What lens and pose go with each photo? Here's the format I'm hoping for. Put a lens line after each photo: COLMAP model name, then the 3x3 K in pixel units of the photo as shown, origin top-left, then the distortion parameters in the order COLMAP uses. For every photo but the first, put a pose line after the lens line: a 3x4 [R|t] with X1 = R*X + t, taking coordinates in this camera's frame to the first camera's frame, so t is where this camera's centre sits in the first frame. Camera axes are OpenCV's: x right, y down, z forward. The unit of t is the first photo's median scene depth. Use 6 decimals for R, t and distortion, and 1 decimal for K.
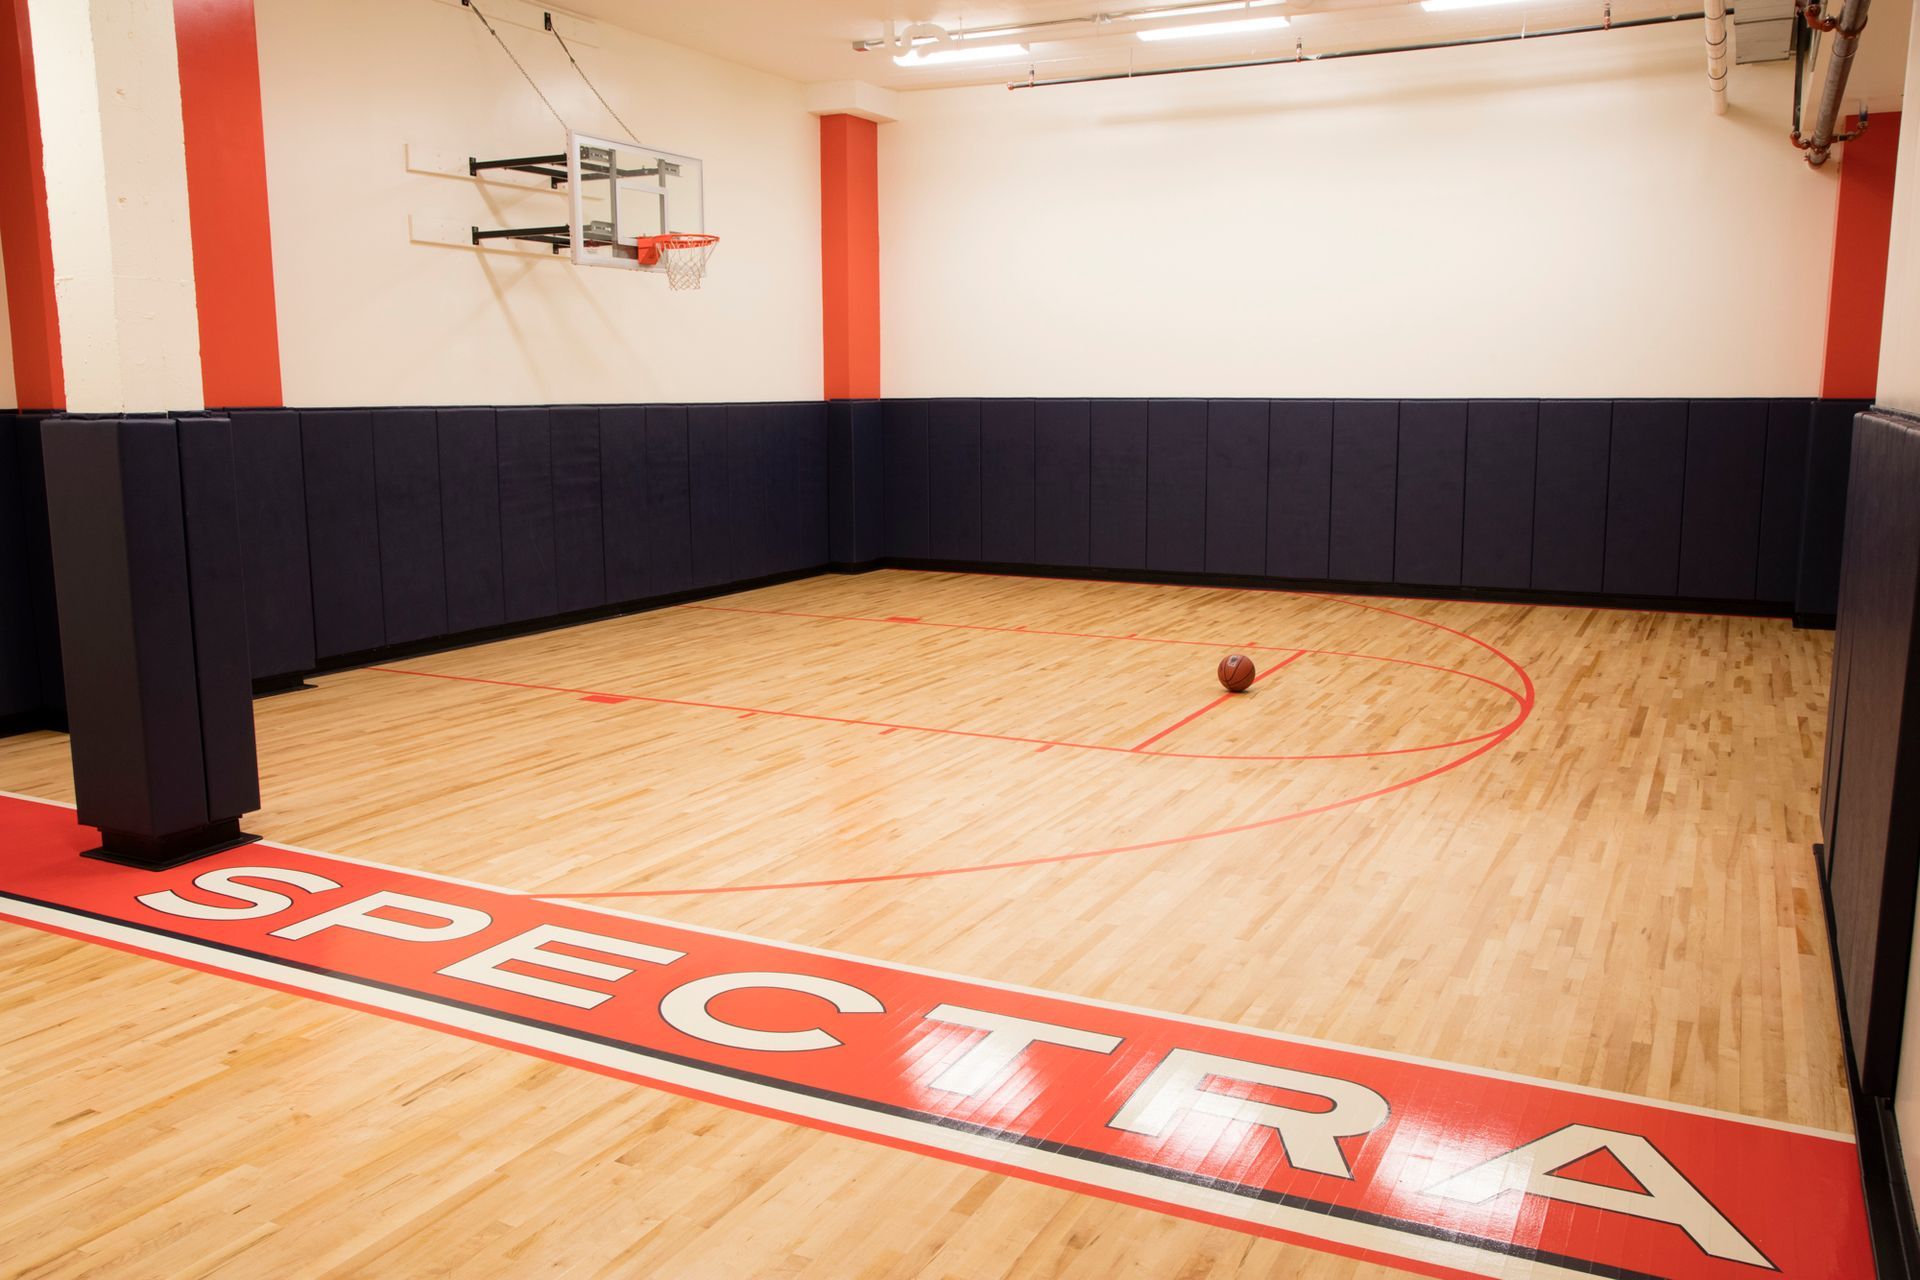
lens RADIAL K [[1508.4, 0, 960.0], [0, 1508.4, 640.0], [0, 0, 1]] dist [-0.025110, 0.000677]
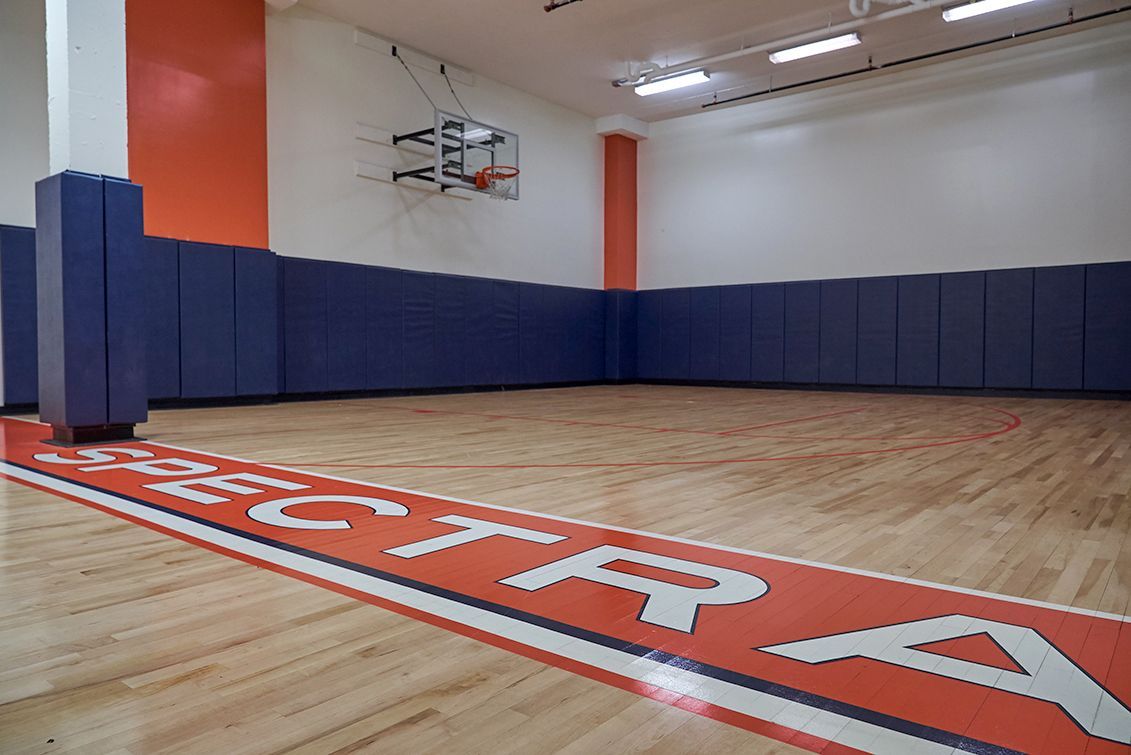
lens RADIAL K [[771.4, 0, 565.5], [0, 771.4, 377.5], [0, 0, 1]] dist [0.001245, -0.003890]
pose [[0.978261, 0.016378, -0.206731, 0.085312], [-0.040580, 0.992723, -0.113377, 0.077149], [0.203370, 0.119301, 0.971806, 0.144948]]
